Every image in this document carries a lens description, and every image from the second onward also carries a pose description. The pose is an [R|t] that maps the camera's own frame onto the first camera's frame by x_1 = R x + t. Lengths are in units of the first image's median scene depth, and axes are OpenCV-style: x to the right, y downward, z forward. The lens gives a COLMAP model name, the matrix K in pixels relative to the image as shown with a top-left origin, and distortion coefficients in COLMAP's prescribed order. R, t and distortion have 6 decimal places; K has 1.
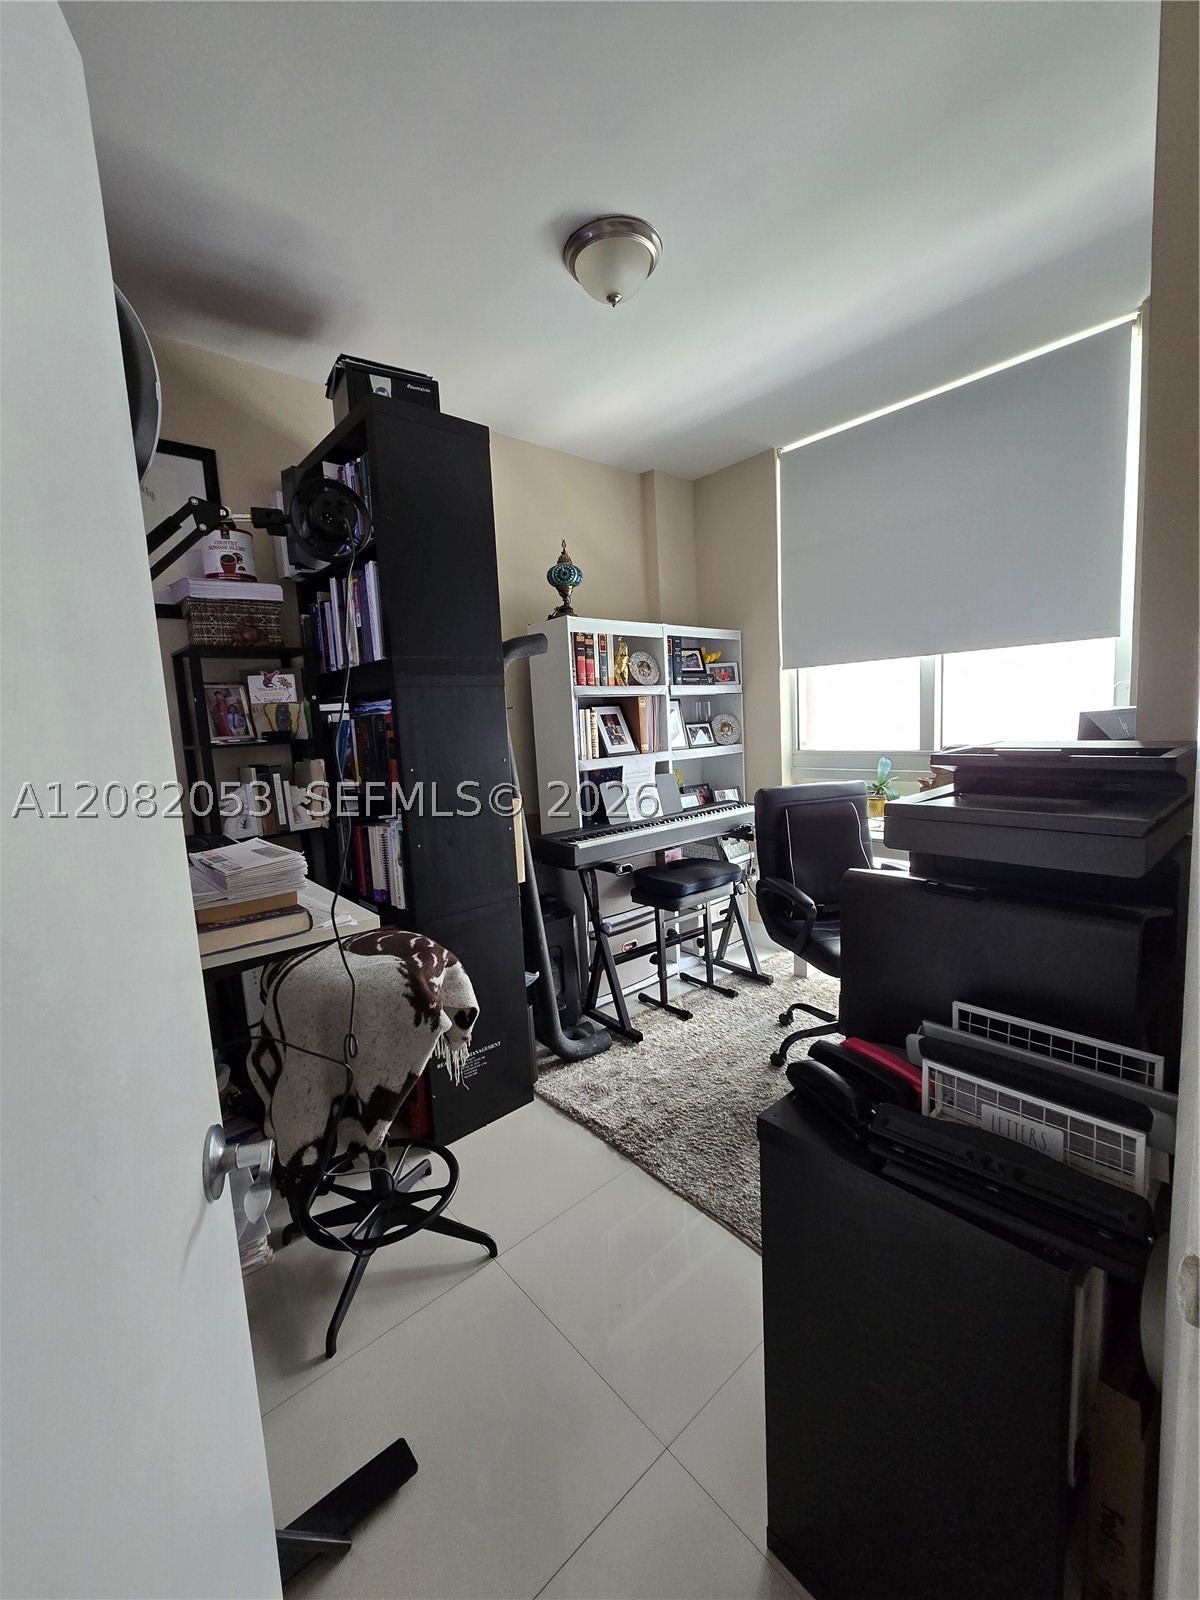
lens RADIAL K [[658.6, 0, 603.1], [0, 658.6, 798.2], [0, 0, 1]] dist [0.000991, 0.000098]
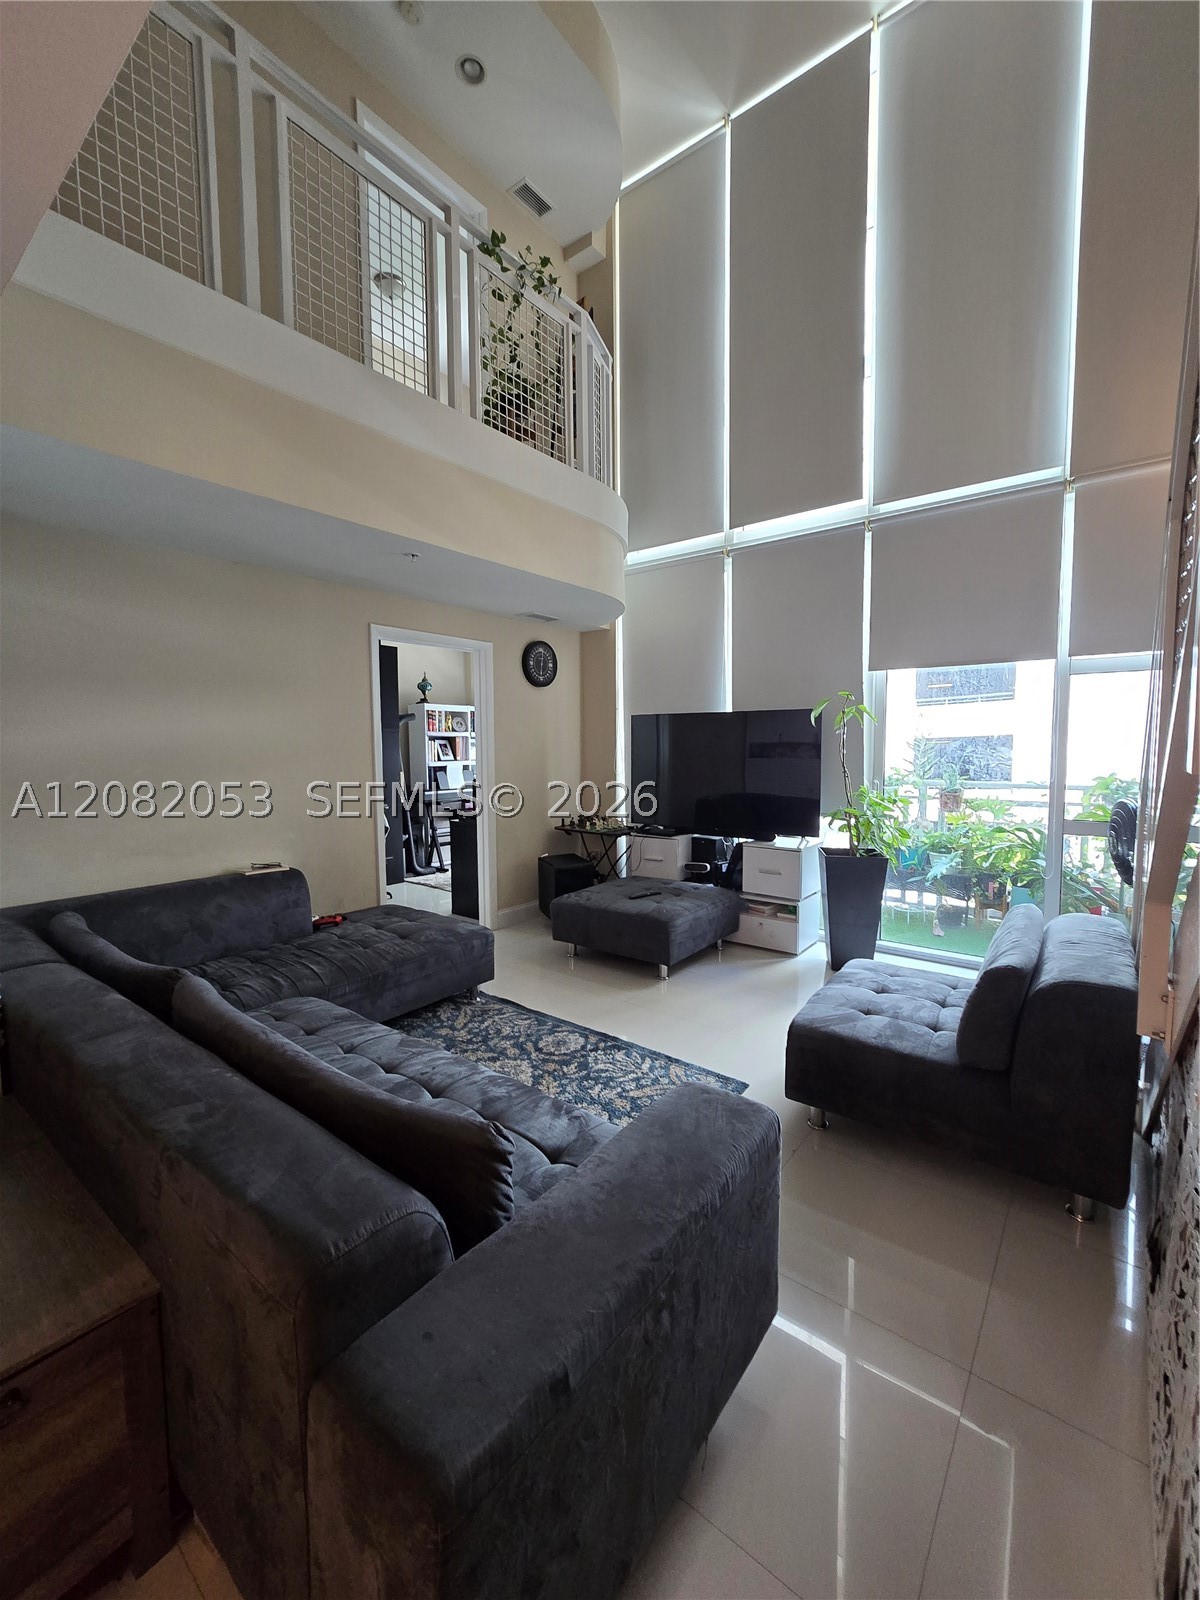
lens RADIAL K [[658.6, 0, 597.6], [0, 658.6, 799.7], [0, 0, 1]] dist [0.000991, 0.000098]
pose [[0.983289, 0.033130, 0.179011, 0.141639], [-0.023831, 0.998265, -0.053849, 0.189406], [-0.180484, 0.048683, 0.982372, -1.424248]]
